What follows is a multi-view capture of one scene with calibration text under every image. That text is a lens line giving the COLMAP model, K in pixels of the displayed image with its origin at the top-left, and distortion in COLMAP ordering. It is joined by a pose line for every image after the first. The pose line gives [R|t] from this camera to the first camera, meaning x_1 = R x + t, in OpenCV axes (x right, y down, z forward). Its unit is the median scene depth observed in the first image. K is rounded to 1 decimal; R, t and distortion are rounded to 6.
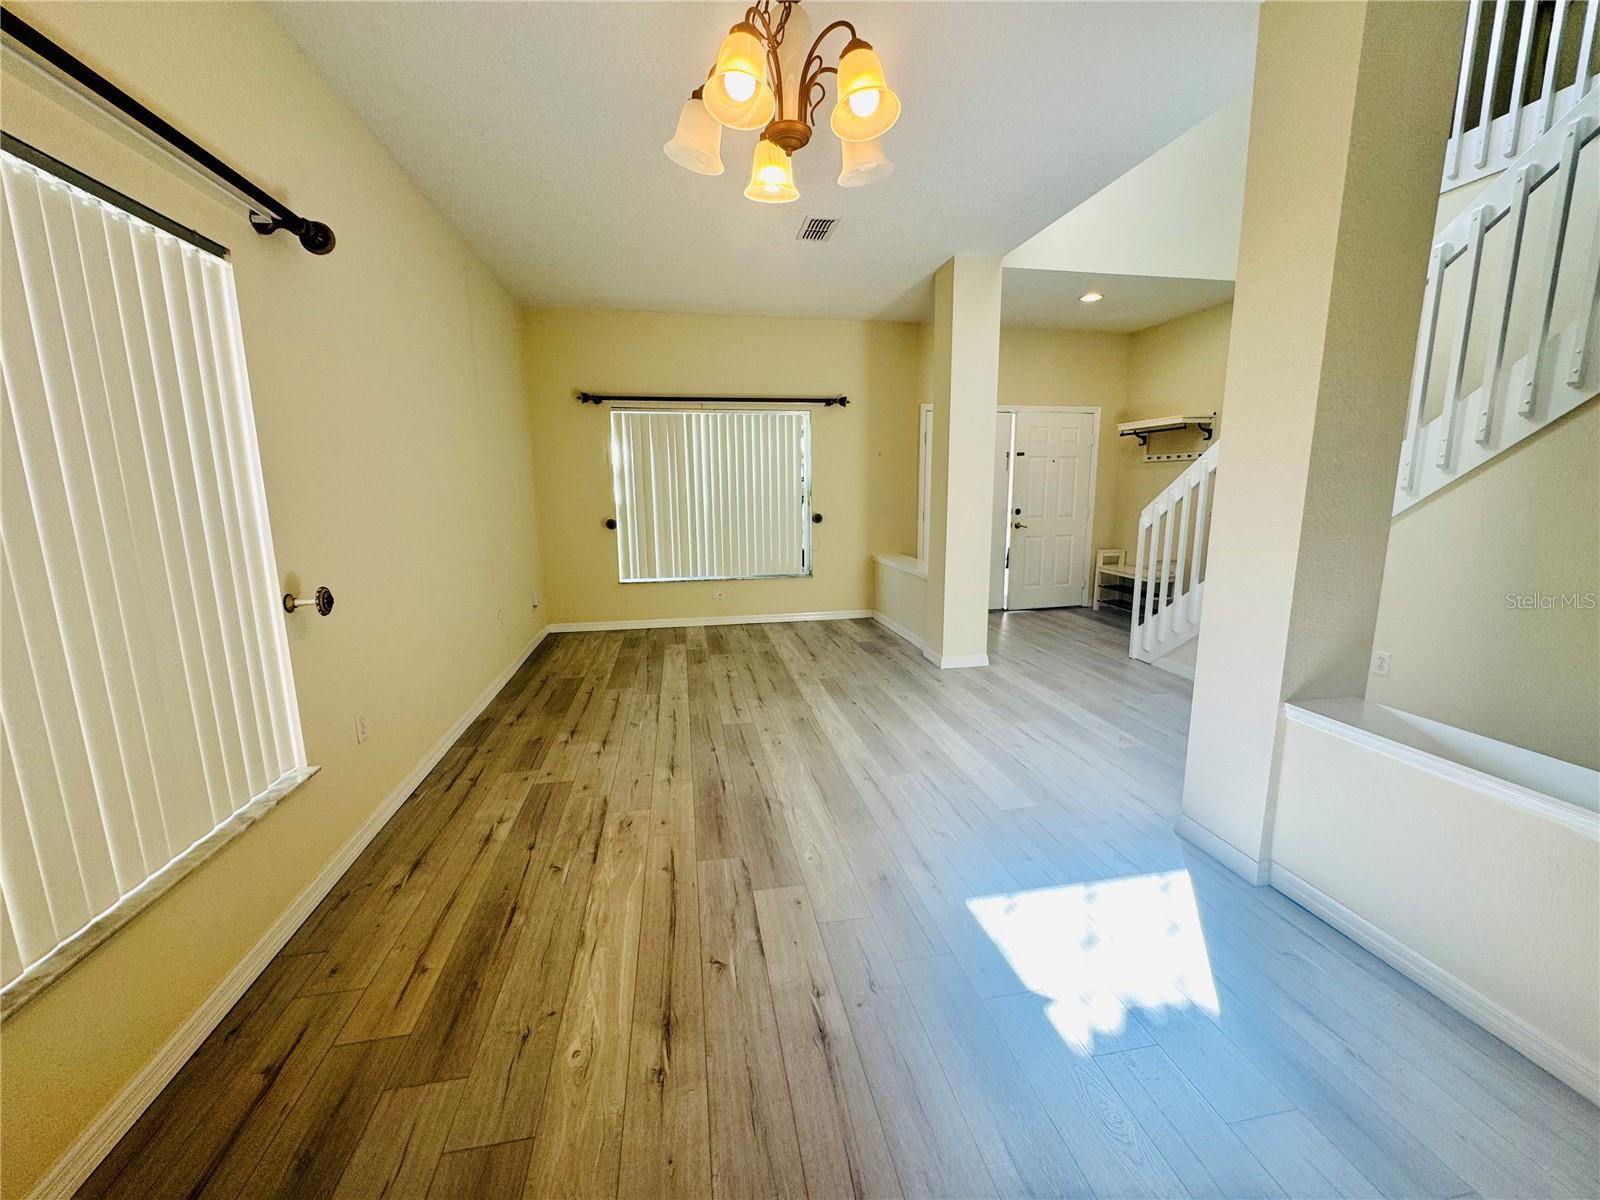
lens RADIAL K [[639.6, 0, 801.7], [0, 639.6, 597.5], [0, 0, 1]] dist [-0.005293, 0.000891]
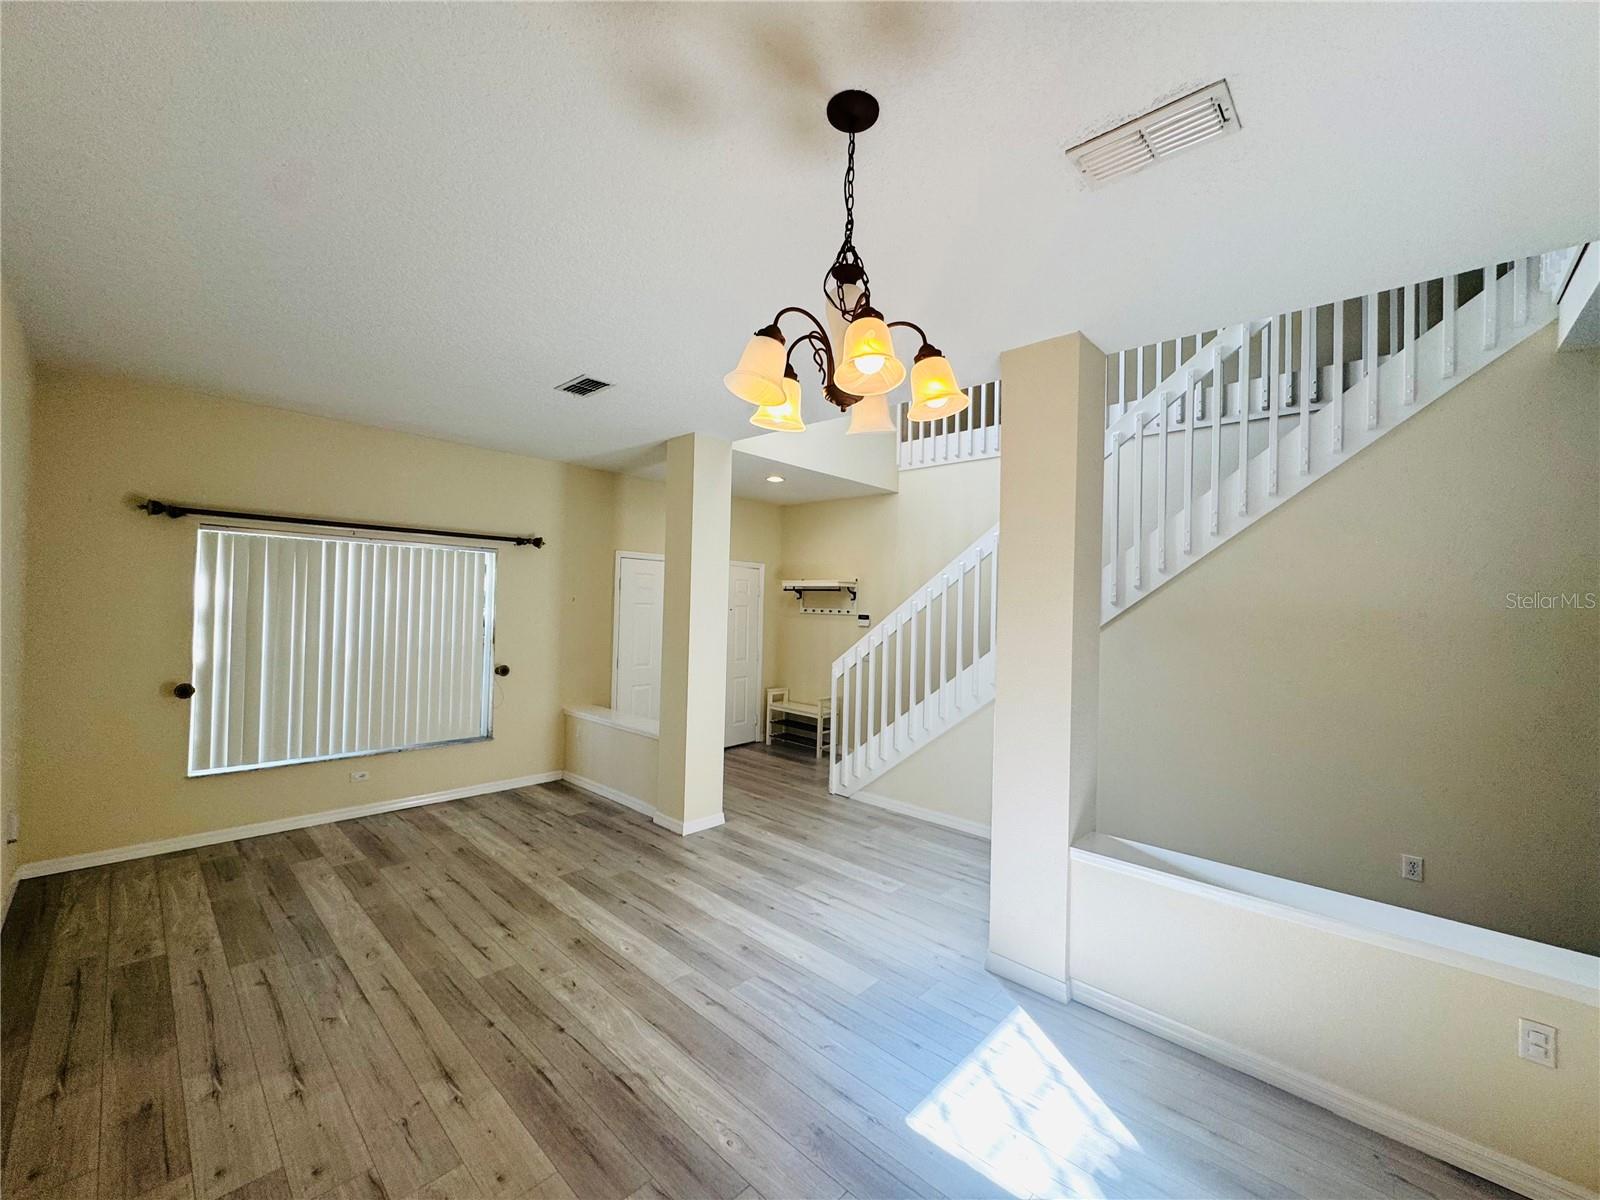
lens RADIAL K [[639.6, 0, 800.7], [0, 639.6, 597.1], [0, 0, 1]] dist [-0.005293, 0.000891]
pose [[0.808974, 0.037057, 0.586676, -0.205838], [0.069410, 0.985008, -0.157929, -0.074026], [-0.583733, 0.168482, 0.794273, 0.083577]]
